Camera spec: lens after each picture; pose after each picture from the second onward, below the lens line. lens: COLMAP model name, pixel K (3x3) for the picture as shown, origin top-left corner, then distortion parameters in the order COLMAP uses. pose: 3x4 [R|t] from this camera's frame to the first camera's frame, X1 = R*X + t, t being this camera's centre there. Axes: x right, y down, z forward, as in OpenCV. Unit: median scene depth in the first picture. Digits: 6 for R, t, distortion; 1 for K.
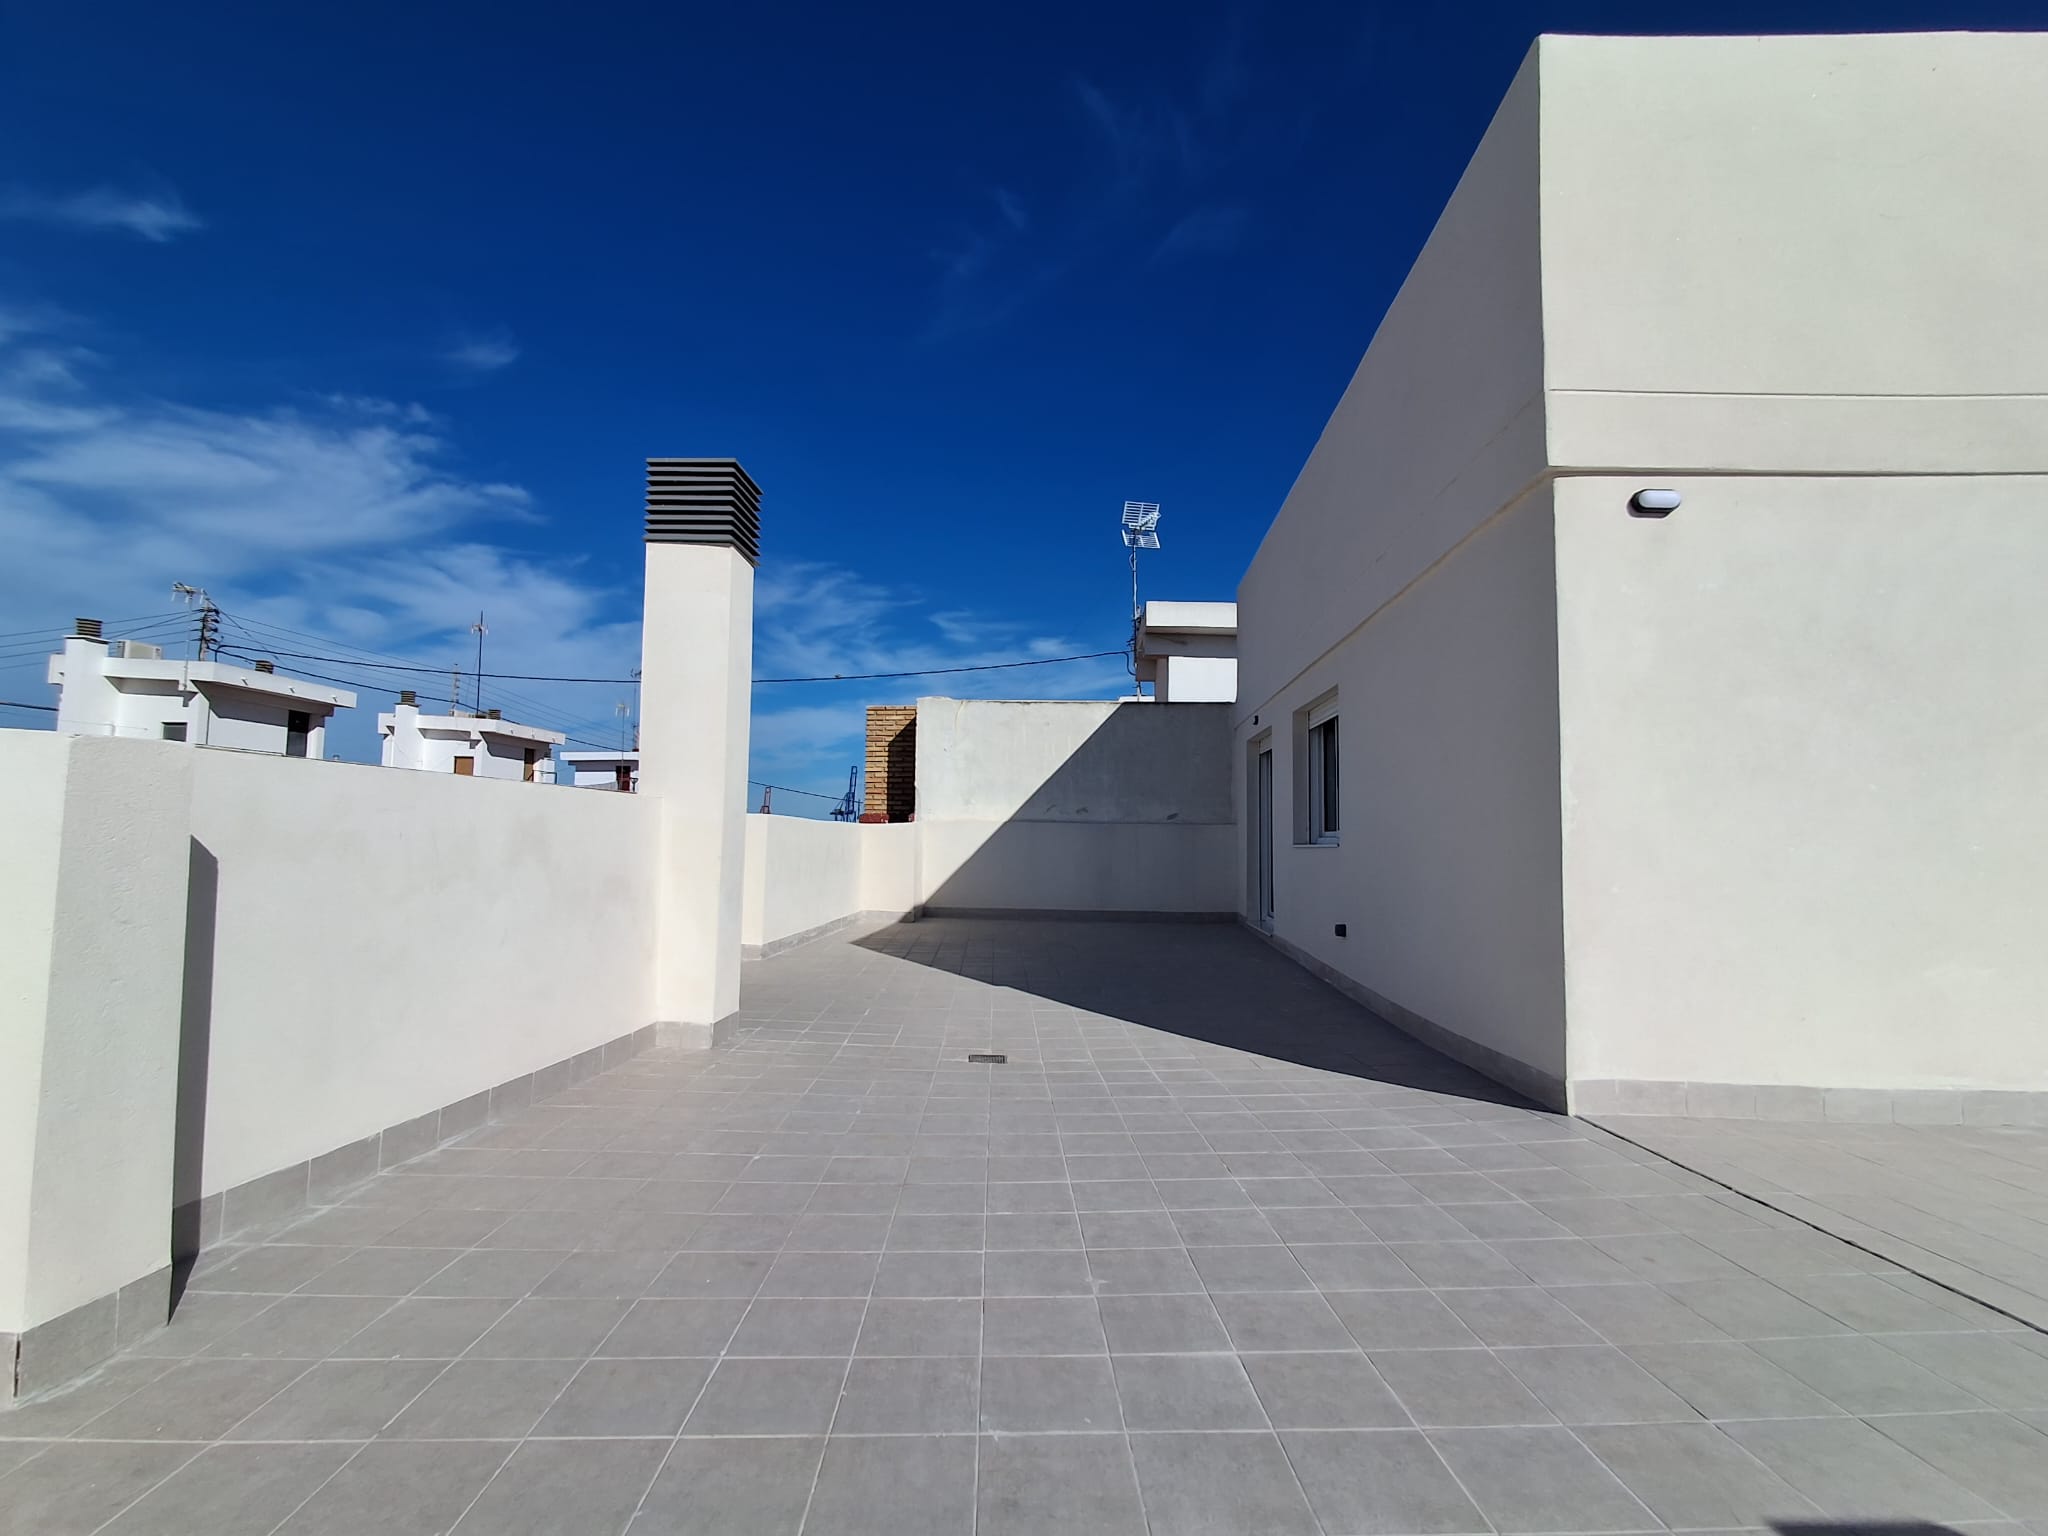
lens RADIAL K [[936.4, 0, 1029.7], [0, 936.4, 738.7], [0, 0, 1]] dist [-0.000906, 0.014096]
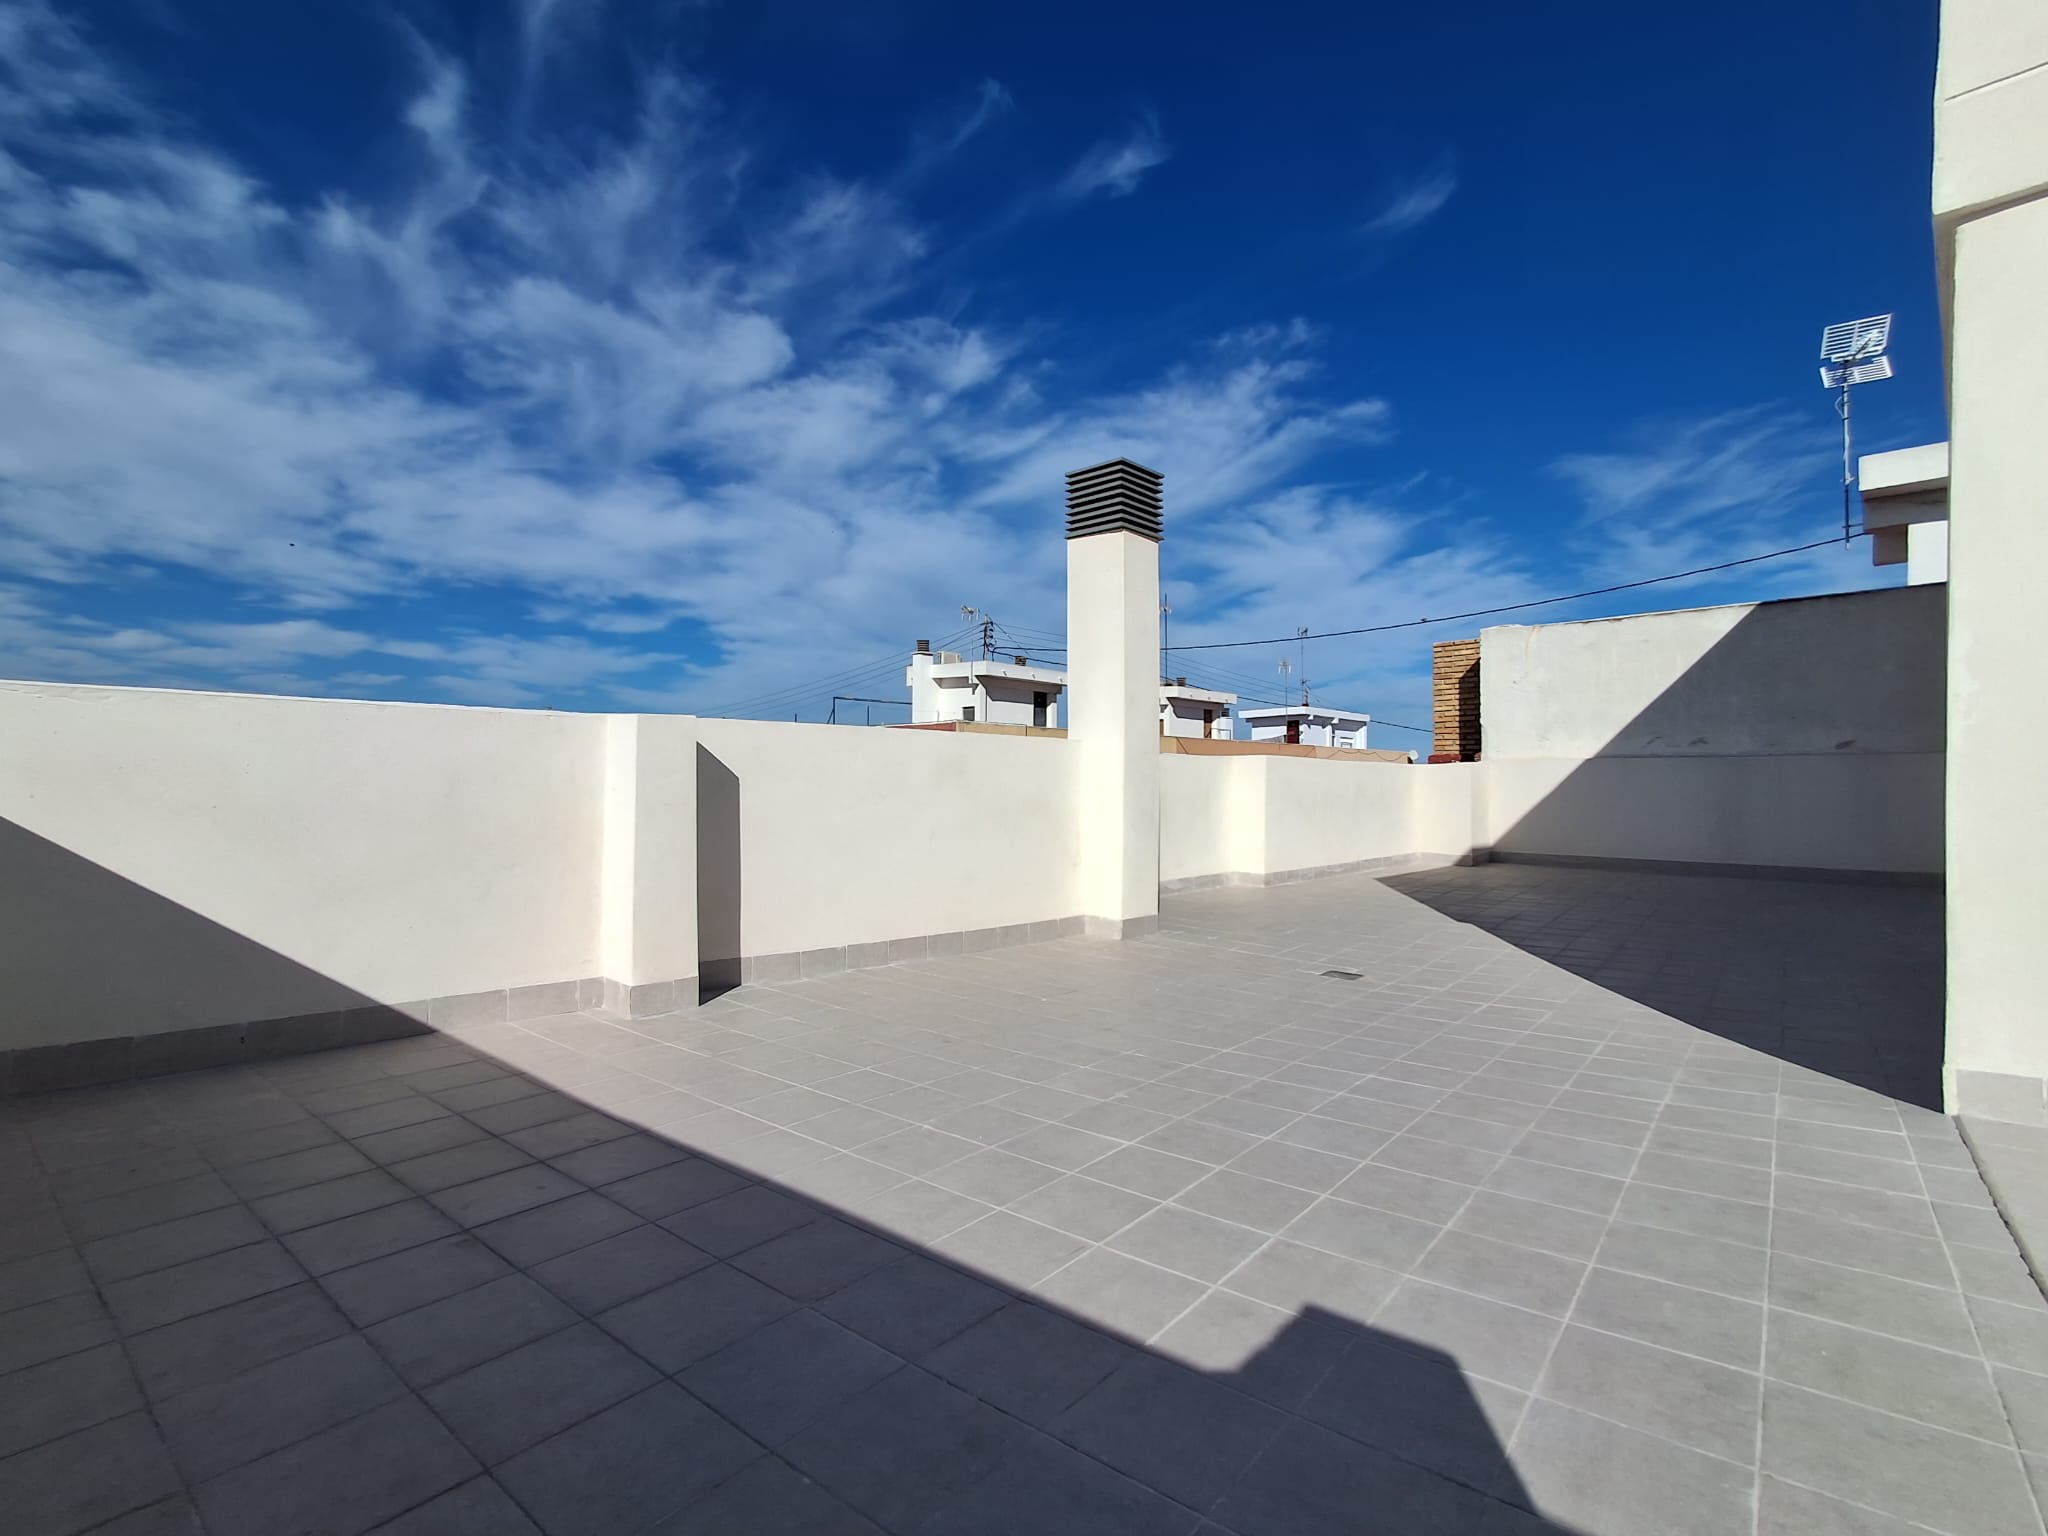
lens RADIAL K [[936.4, 0, 1029.7], [0, 936.4, 738.7], [0, 0, 1]] dist [-0.000906, 0.014096]
pose [[0.759808, -0.043262, -0.648707, 0.138657], [0.077174, 0.996731, 0.023919, 0.008607], [0.645551, -0.068237, 0.760663, -0.004198]]
